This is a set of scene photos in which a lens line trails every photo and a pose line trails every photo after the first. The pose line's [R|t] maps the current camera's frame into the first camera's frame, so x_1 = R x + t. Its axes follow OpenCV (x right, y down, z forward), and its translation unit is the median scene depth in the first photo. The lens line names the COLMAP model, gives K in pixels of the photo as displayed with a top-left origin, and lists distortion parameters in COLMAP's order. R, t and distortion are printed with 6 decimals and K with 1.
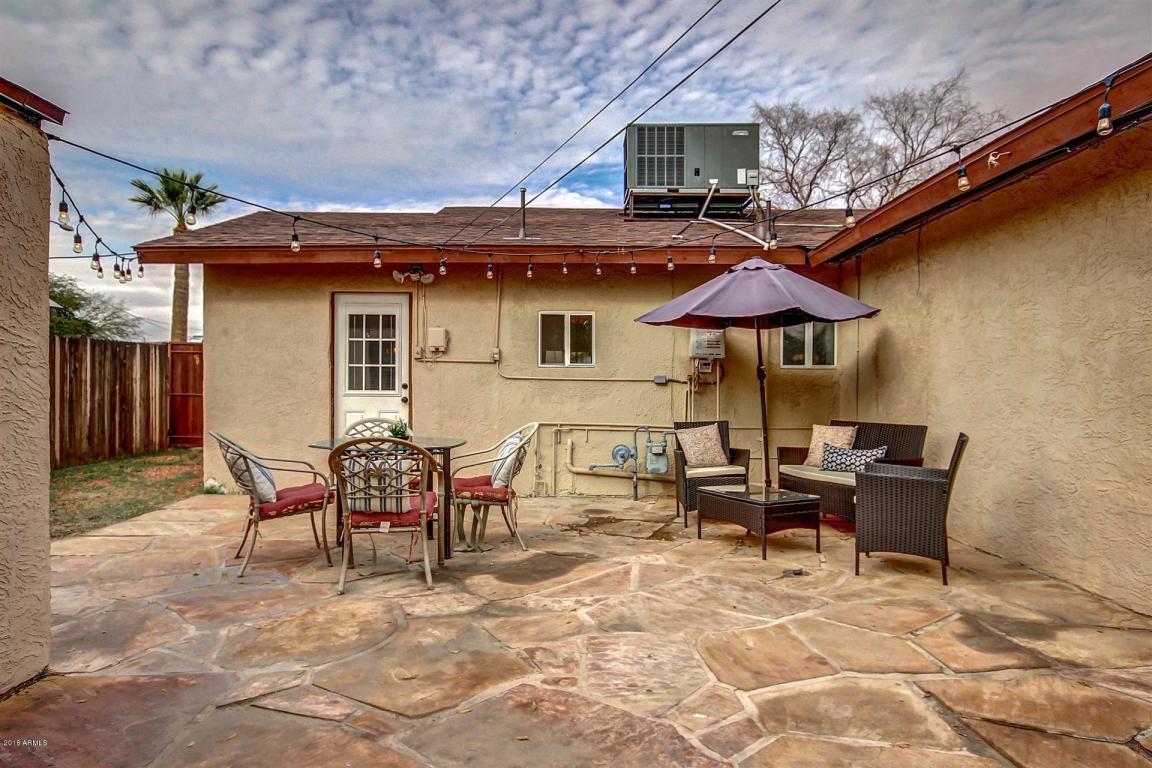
lens RADIAL K [[754.2, 0, 575.9], [0, 754.2, 388.7], [0, 0, 1]] dist [0.012874, 0.002125]
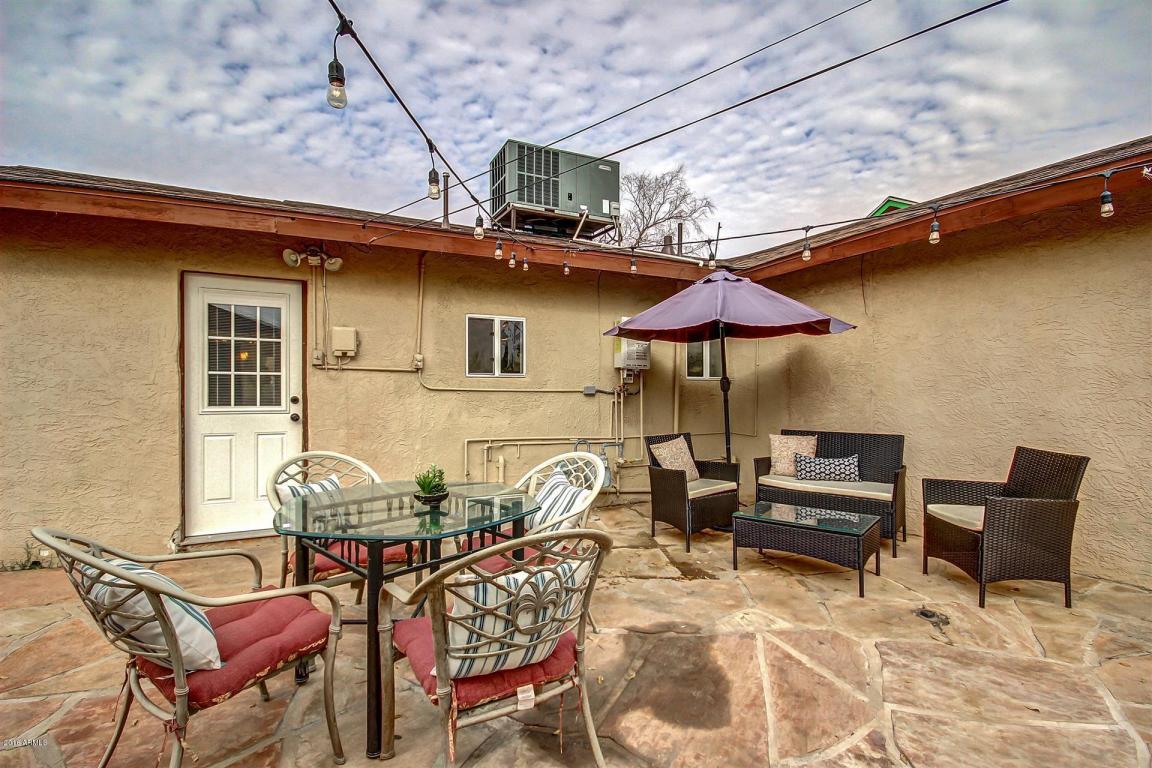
lens RADIAL K [[536.0, 0, 574.0], [0, 536.0, 393.9], [0, 0, 1]] dist [-0.000208, -0.000538]
pose [[0.895515, -0.007207, 0.444973, -0.217734], [0.004037, 0.999959, 0.008073, -0.013296], [-0.445013, -0.005433, 0.895507, 0.378963]]
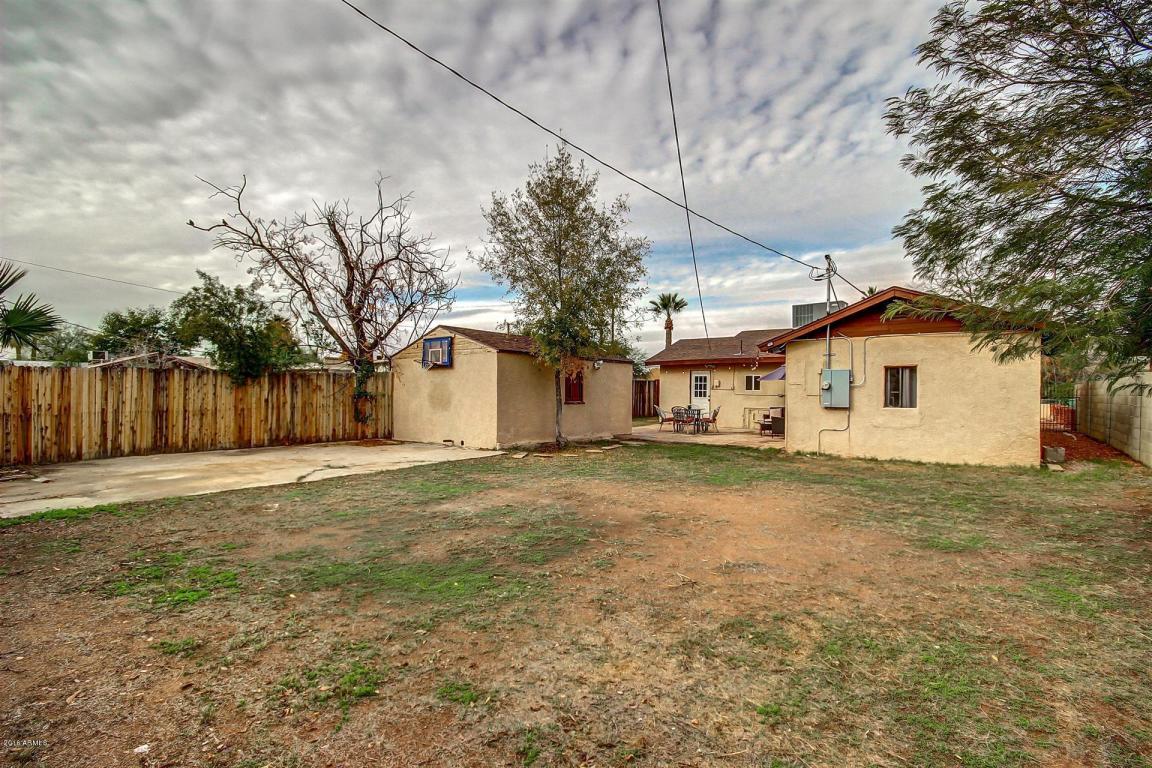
lens RADIAL K [[536.0, 0, 574.0], [0, 536.0, 393.9], [0, 0, 1]] dist [-0.000208, -0.000538]
pose [[0.779813, 0.002419, -0.626007, 0.883286], [-0.000399, 0.999994, 0.003366, -0.023137], [0.626012, -0.002375, 0.779810, -1.415862]]
